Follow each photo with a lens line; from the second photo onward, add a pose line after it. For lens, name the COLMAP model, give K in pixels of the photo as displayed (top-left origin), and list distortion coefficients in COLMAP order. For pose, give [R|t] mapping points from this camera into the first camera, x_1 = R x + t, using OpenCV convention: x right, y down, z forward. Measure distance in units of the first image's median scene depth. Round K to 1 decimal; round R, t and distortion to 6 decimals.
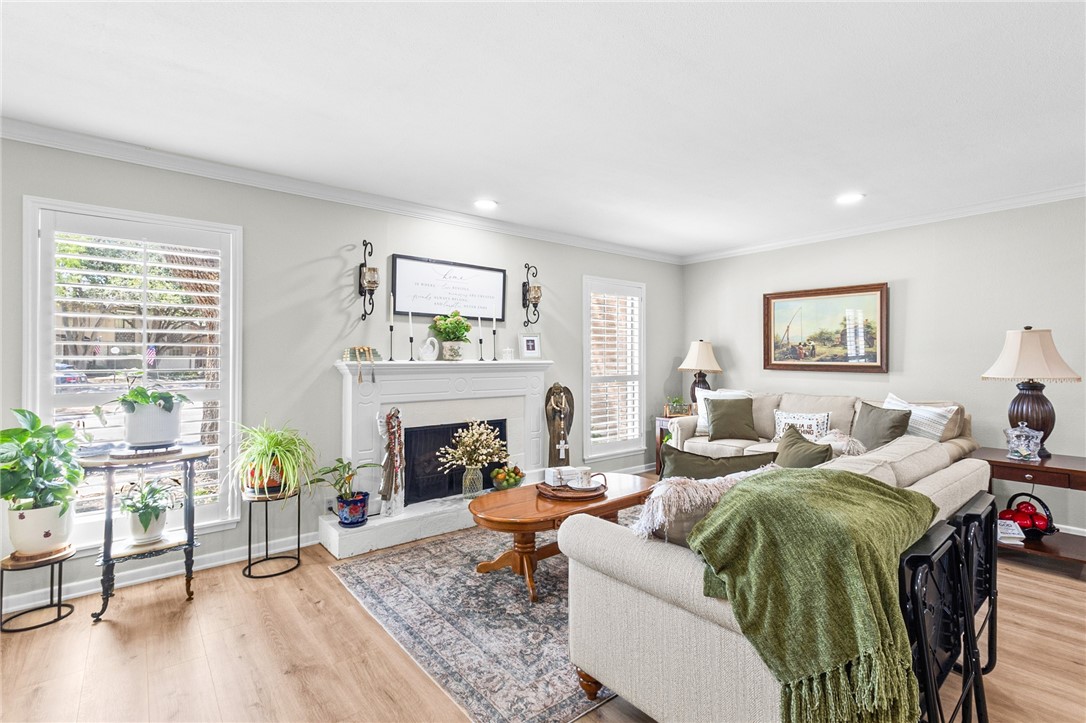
lens RADIAL K [[502.5, 0, 536.8], [0, 502.5, 351.5], [0, 0, 1]] dist [0.012412, -0.000439]
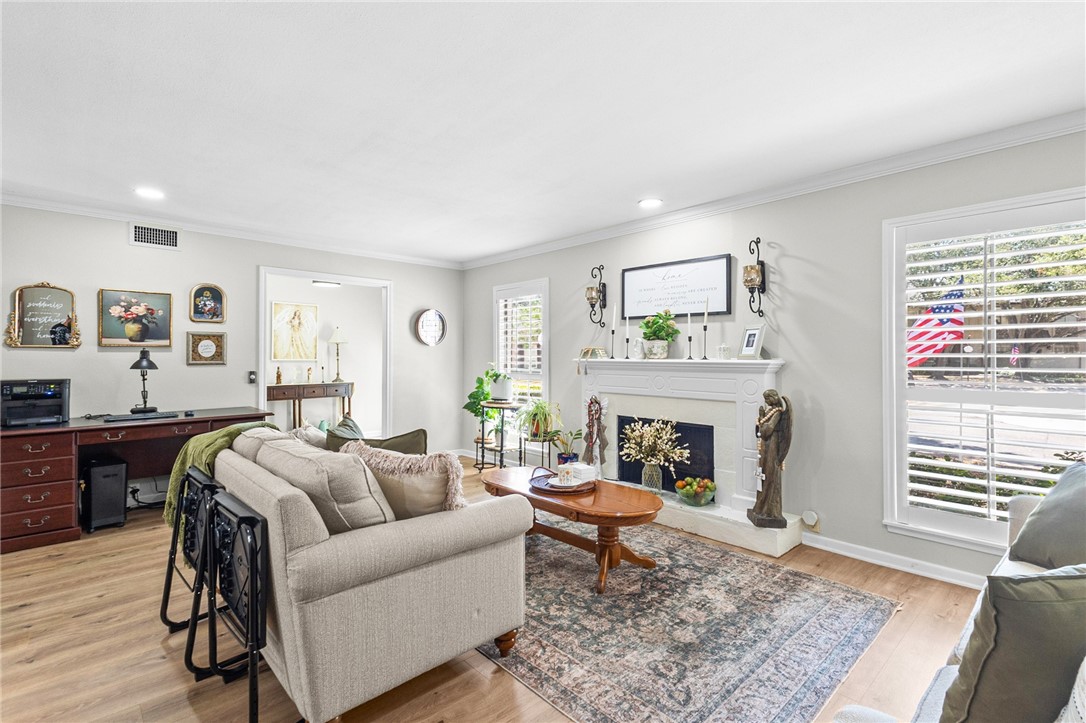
lens RADIAL K [[502.5, 0, 536.8], [0, 502.5, 351.5], [0, 0, 1]] dist [0.012412, -0.000439]
pose [[0.065006, -0.006980, -0.997860, 0.812450], [0.011501, 0.999914, -0.006245, 0.006150], [0.997819, -0.011071, 0.065081, 0.647611]]
